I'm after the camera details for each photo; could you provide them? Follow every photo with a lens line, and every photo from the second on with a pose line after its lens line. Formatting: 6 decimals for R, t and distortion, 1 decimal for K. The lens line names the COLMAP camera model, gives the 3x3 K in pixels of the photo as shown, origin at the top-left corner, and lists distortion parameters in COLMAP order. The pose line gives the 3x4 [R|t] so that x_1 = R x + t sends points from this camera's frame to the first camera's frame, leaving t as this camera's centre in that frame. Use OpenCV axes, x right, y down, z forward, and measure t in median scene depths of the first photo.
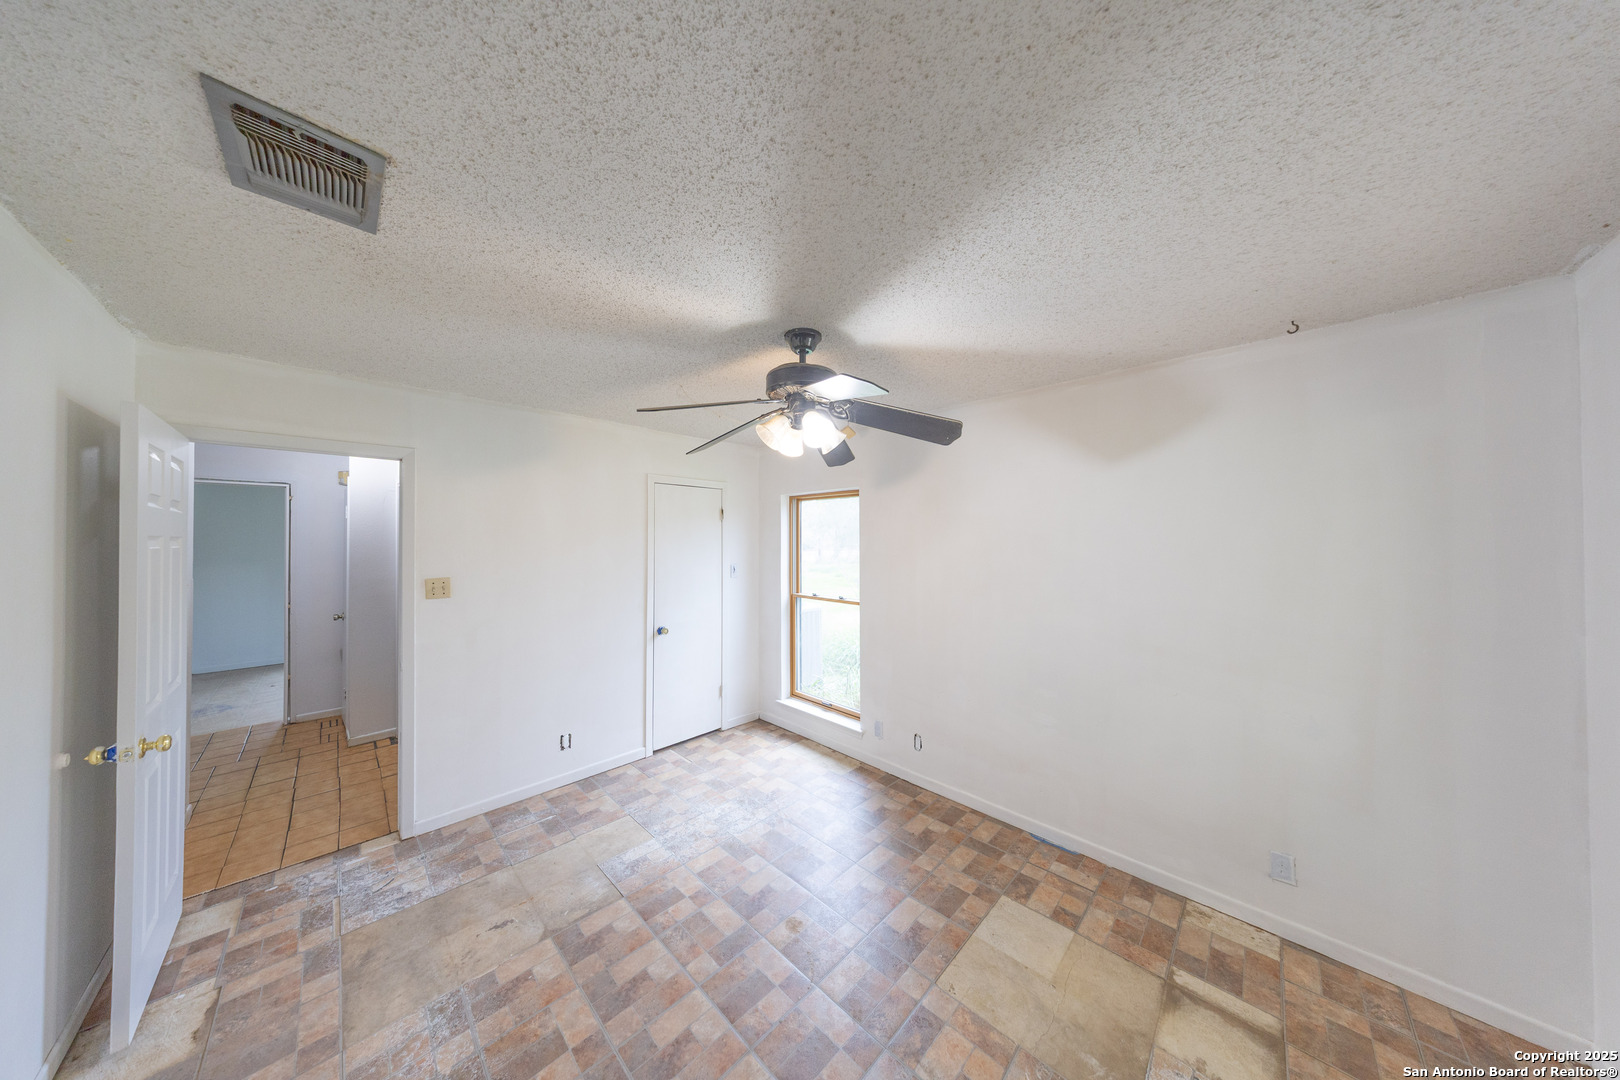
lens RADIAL K [[472.7, 0, 807.4], [0, 472.7, 537.3], [0, 0, 1]] dist [0.009035, -0.000248]
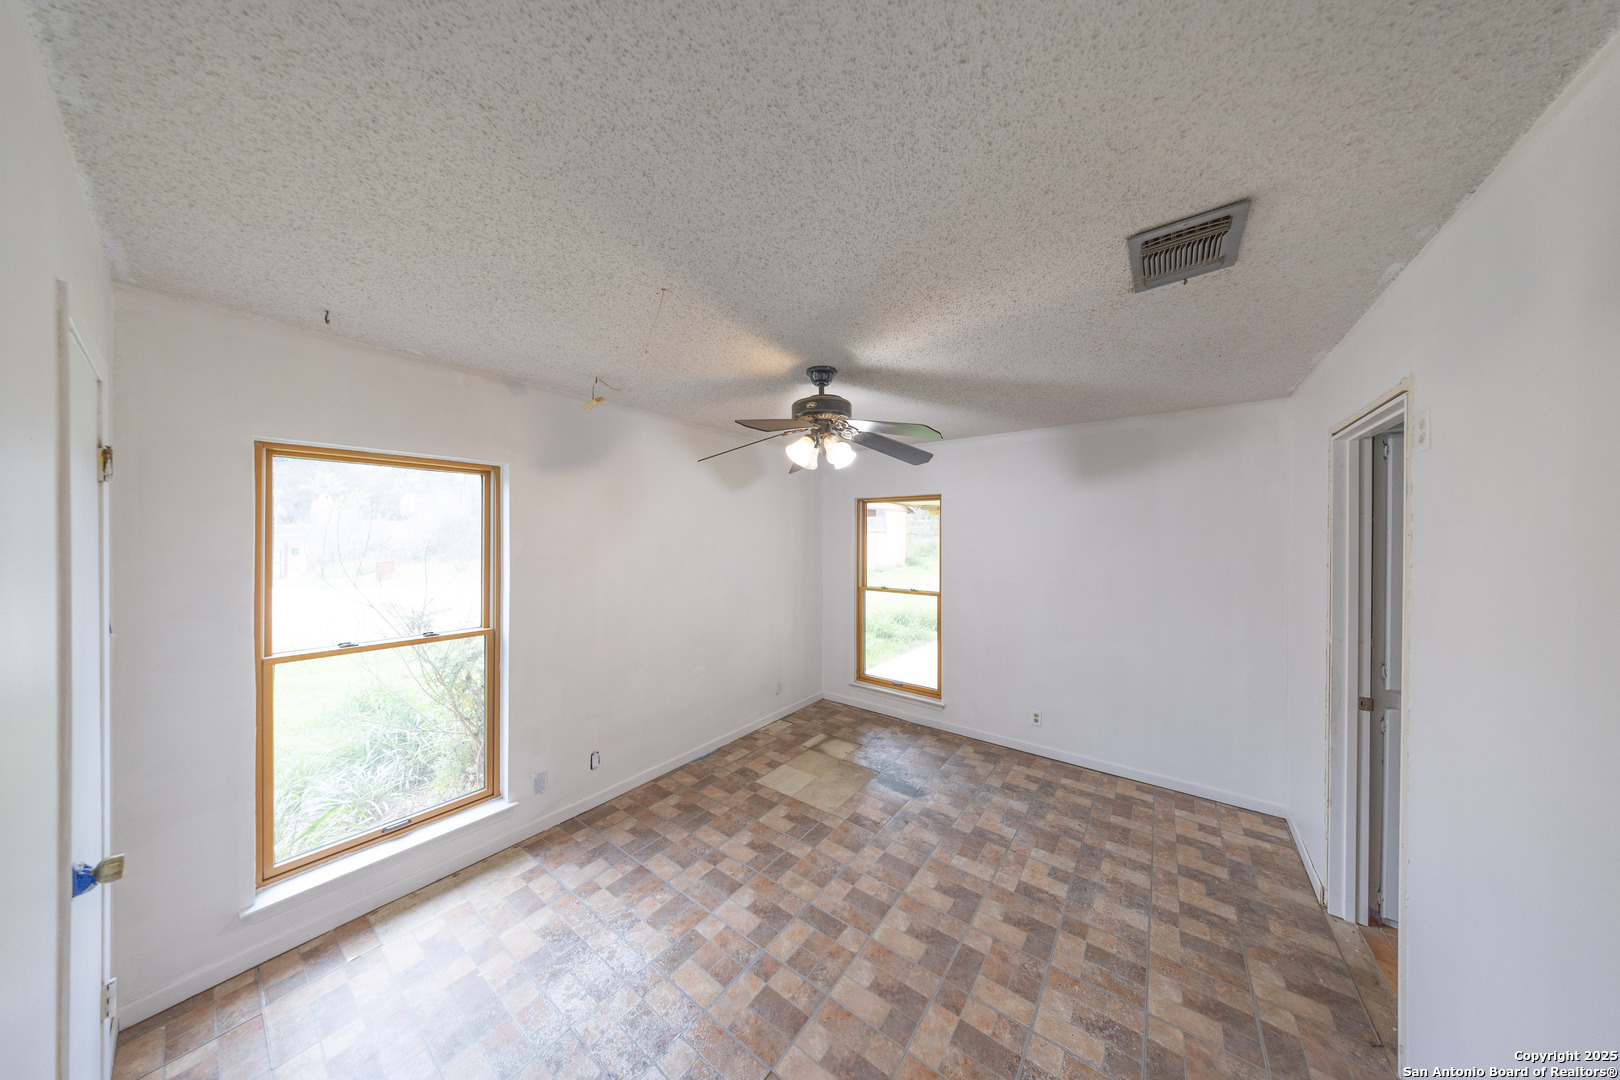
lens RADIAL K [[472.7, 0, 809.0], [0, 472.7, 537.0], [0, 0, 1]] dist [0.009035, -0.000248]
pose [[-0.122699, -0.002461, 0.992441, -1.159879], [-0.002004, 0.999996, 0.002232, 0.002210], [-0.992442, -0.001715, -0.122703, 1.129301]]
